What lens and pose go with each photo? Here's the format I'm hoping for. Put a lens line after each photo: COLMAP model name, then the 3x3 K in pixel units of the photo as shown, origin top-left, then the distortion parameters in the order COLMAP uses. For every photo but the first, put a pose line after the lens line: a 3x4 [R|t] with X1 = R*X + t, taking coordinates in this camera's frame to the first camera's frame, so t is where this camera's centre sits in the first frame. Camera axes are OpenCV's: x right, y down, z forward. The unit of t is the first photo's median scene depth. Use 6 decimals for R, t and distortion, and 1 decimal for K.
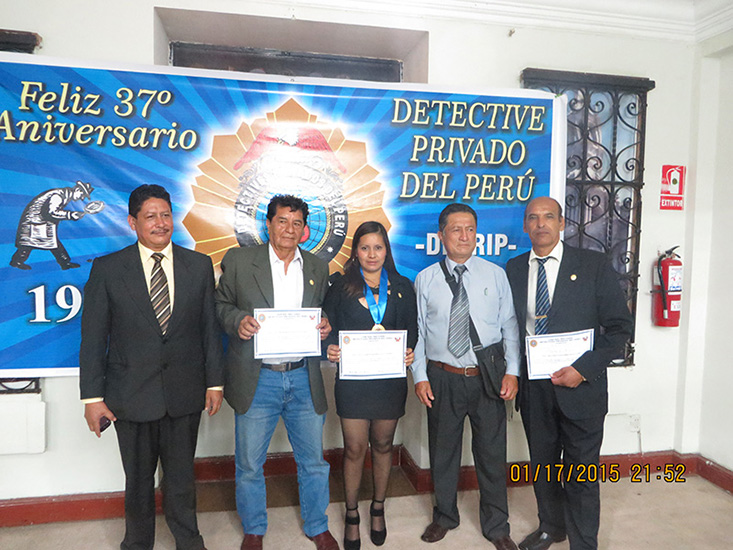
lens RADIAL K [[552.5, 0, 366.9], [0, 552.5, 272.8], [0, 0, 1]] dist [-0.008889, -0.004240]
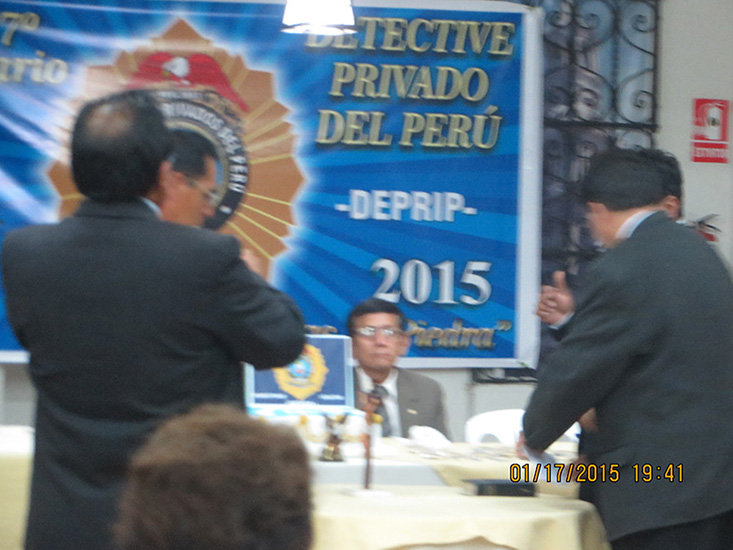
lens RADIAL K [[3240.6, 0, 366.5], [0, 3240.6, 275.0], [0, 0, 1]] dist [-0.392888, 2.379424]
pose [[0.998092, 0.009545, 0.060994, -0.138131], [-0.005815, 0.998119, -0.061034, 0.308061], [-0.061462, 0.060563, 0.996270, -3.342623]]
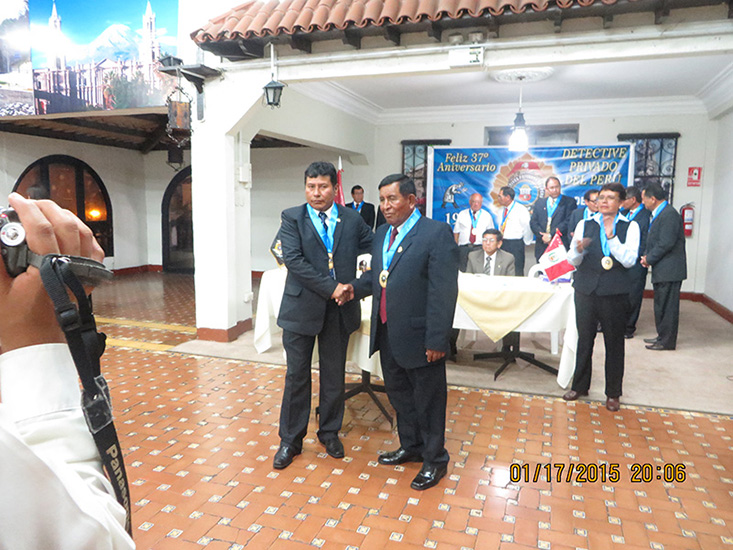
lens RADIAL K [[552.5, 0, 366.9], [0, 552.5, 272.8], [0, 0, 1]] dist [-0.008889, -0.004240]
pose [[0.856767, 0.059014, -0.512316, 0.648746], [-0.037484, 0.997929, 0.052266, 0.200725], [0.514340, -0.025576, 0.857205, -1.905655]]
